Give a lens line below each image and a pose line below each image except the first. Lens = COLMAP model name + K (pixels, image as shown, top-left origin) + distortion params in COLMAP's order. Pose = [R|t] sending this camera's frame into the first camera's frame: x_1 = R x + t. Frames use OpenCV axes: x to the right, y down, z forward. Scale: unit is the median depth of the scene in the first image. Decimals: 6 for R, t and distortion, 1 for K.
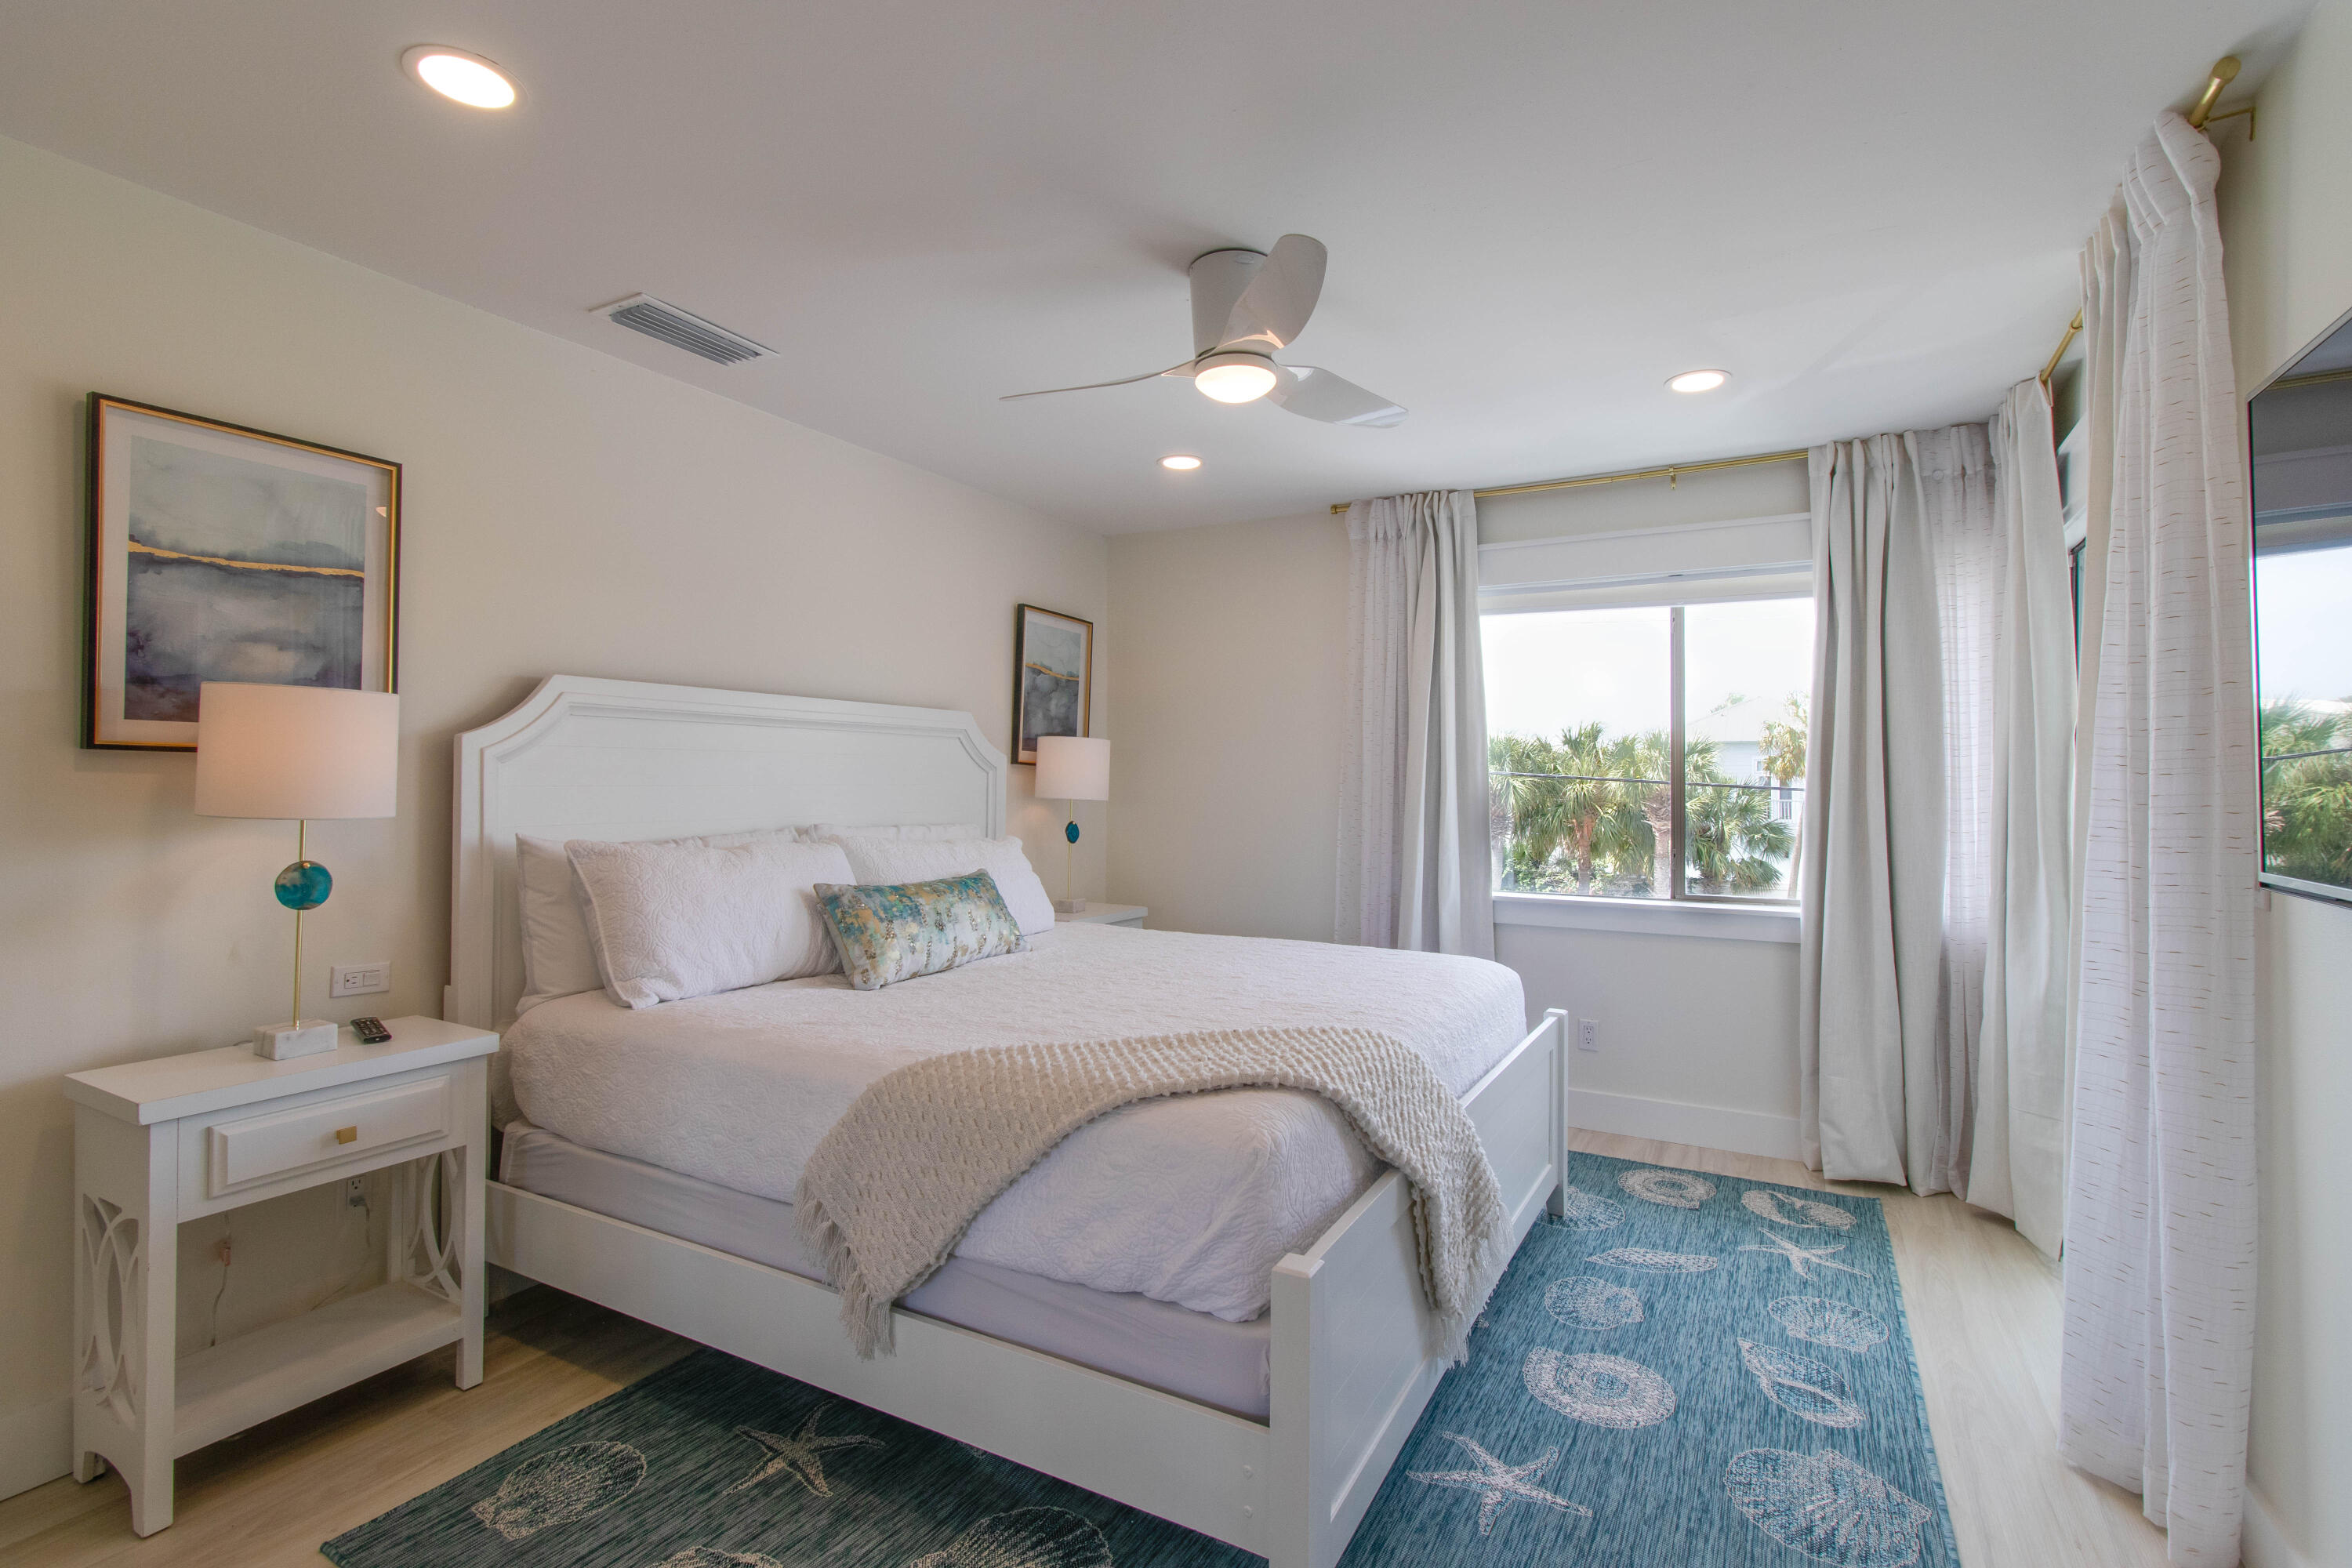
lens RADIAL K [[1086.0, 0, 1200.8], [0, 1086.0, 776.8], [0, 0, 1]] dist [-0.002722, -0.000321]
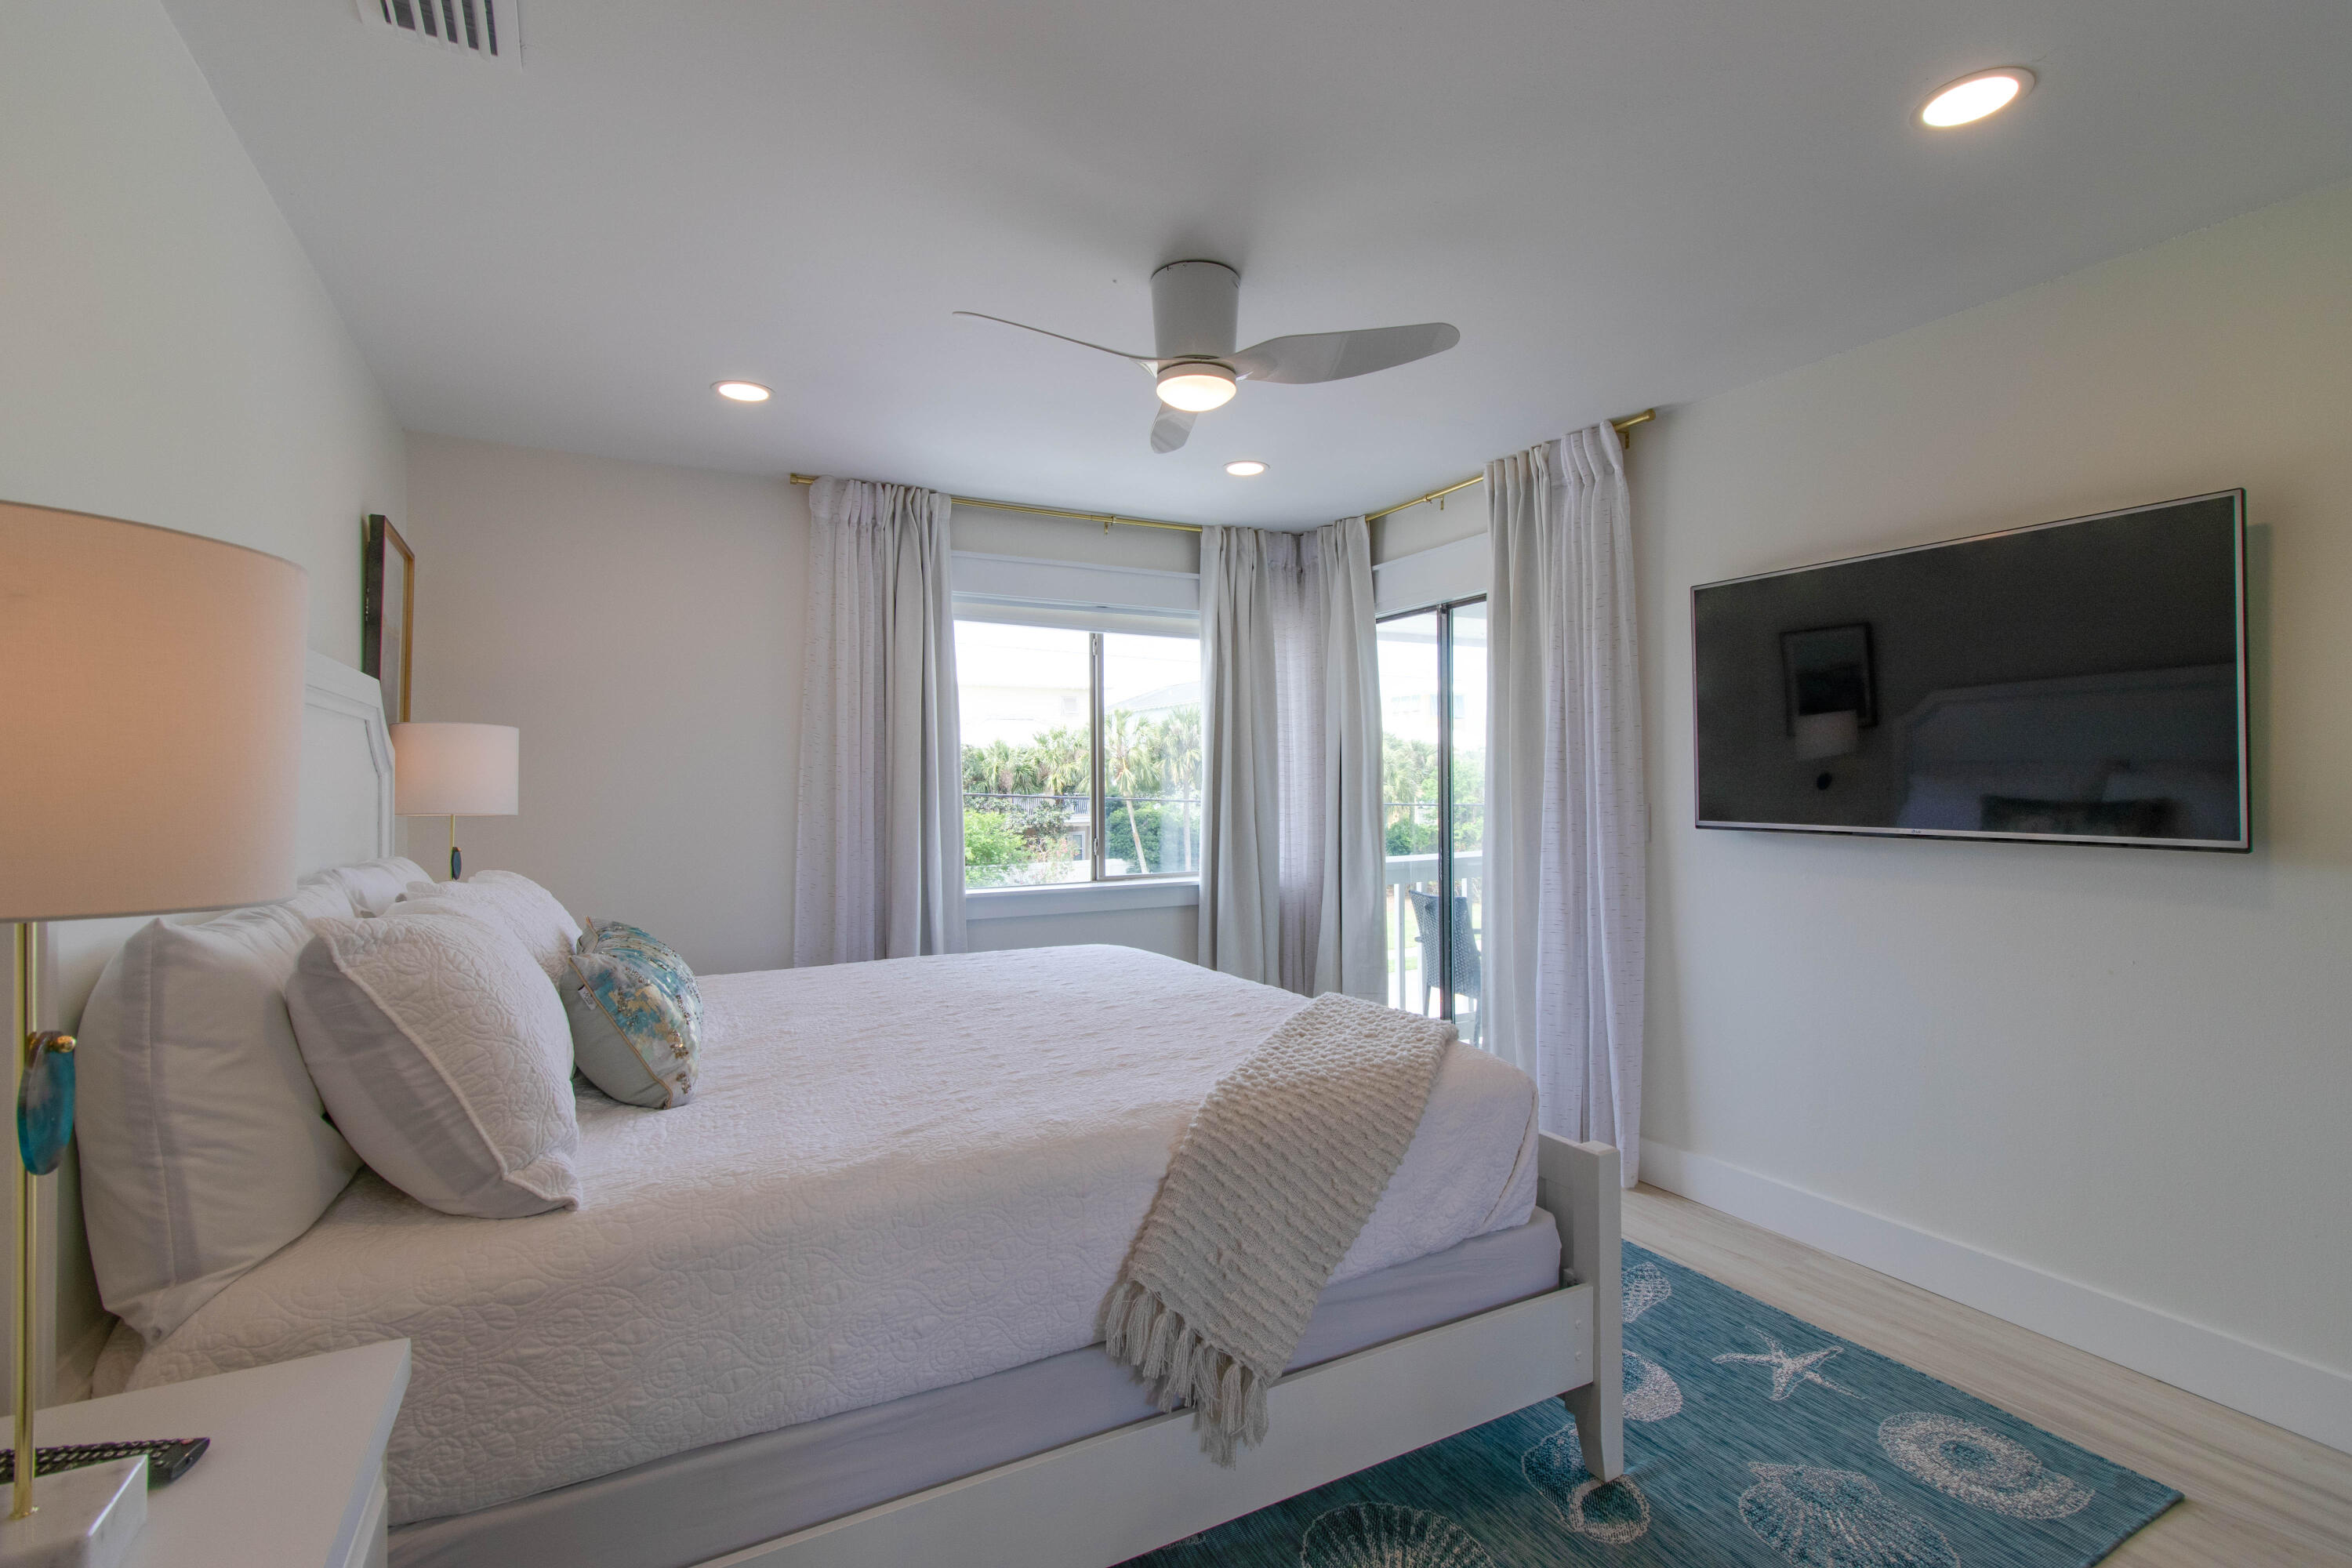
lens RADIAL K [[1086.0, 0, 1198.5], [0, 1086.0, 775.5], [0, 0, 1]] dist [-0.002722, -0.000321]
pose [[0.544067, -0.004054, 0.839032, -0.542058], [0.006492, 0.999979, 0.000622, -0.002210], [-0.839016, 0.005109, 0.544082, 0.292054]]
